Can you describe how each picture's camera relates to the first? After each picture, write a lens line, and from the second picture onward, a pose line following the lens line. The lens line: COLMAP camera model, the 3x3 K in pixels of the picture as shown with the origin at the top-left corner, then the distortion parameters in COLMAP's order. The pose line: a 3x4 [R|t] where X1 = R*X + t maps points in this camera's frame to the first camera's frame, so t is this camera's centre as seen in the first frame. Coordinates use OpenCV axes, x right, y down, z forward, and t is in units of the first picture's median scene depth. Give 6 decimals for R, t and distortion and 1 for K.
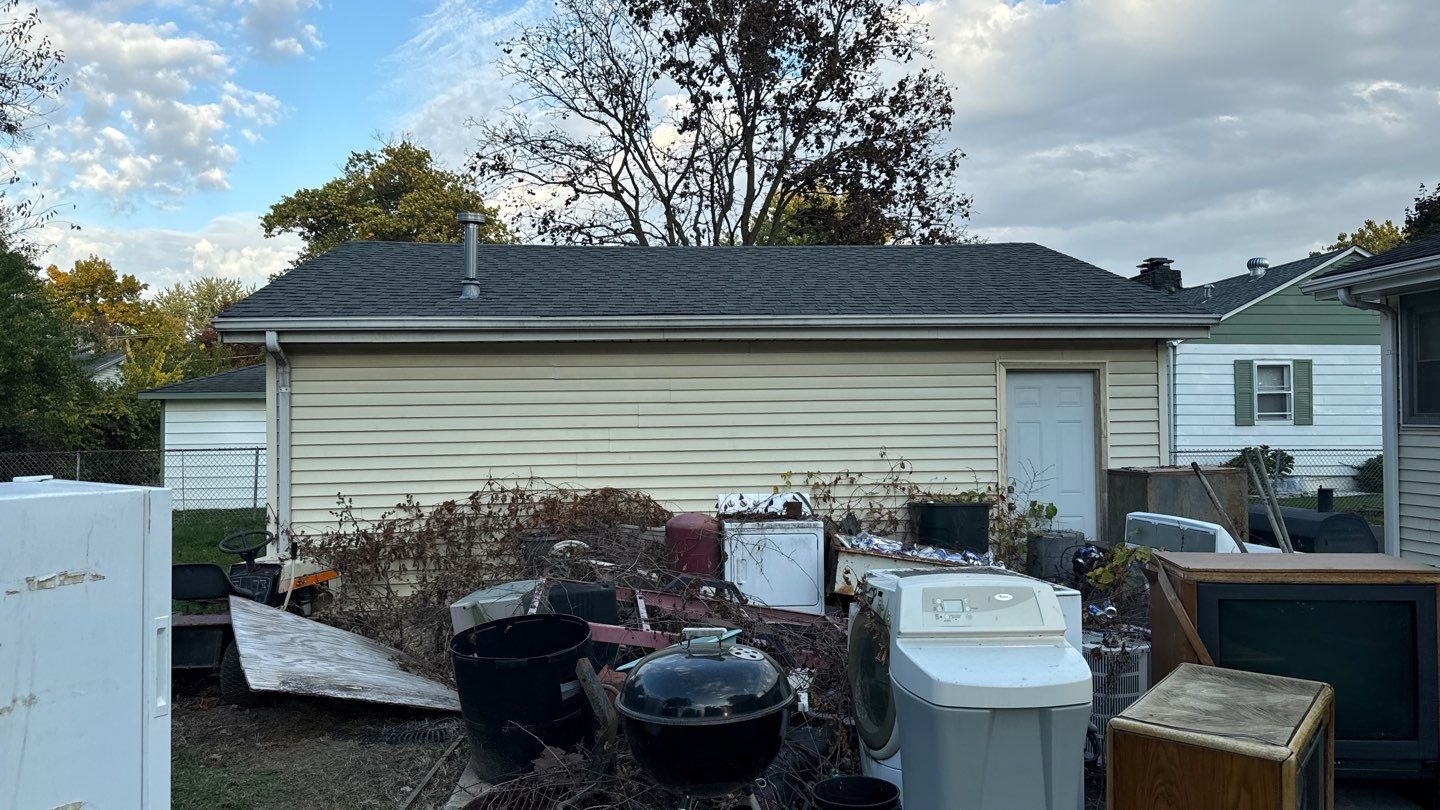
lens RADIAL K [[1044.0, 0, 720.0], [0, 1044.0, 405.0], [0, 0, 1]] dist [-0.011280, -0.005930]
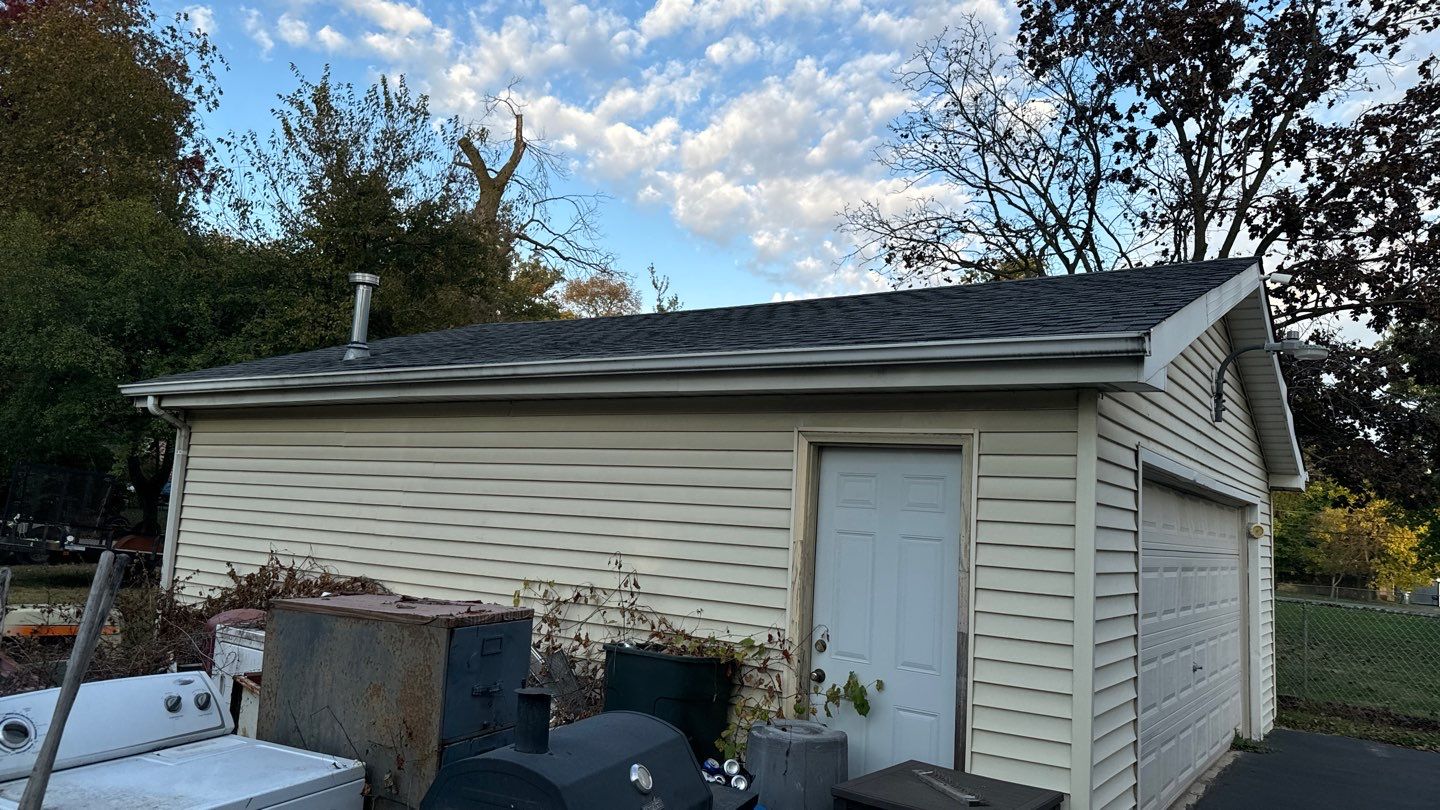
lens RADIAL K [[1044.0, 0, 720.0], [0, 1044.0, 405.0], [0, 0, 1]] dist [-0.011280, -0.005930]
pose [[0.772710, -0.014502, -0.634594, 0.623549], [-0.057357, 0.994054, -0.092558, 0.003364], [0.632162, 0.107919, 0.767284, 0.499816]]
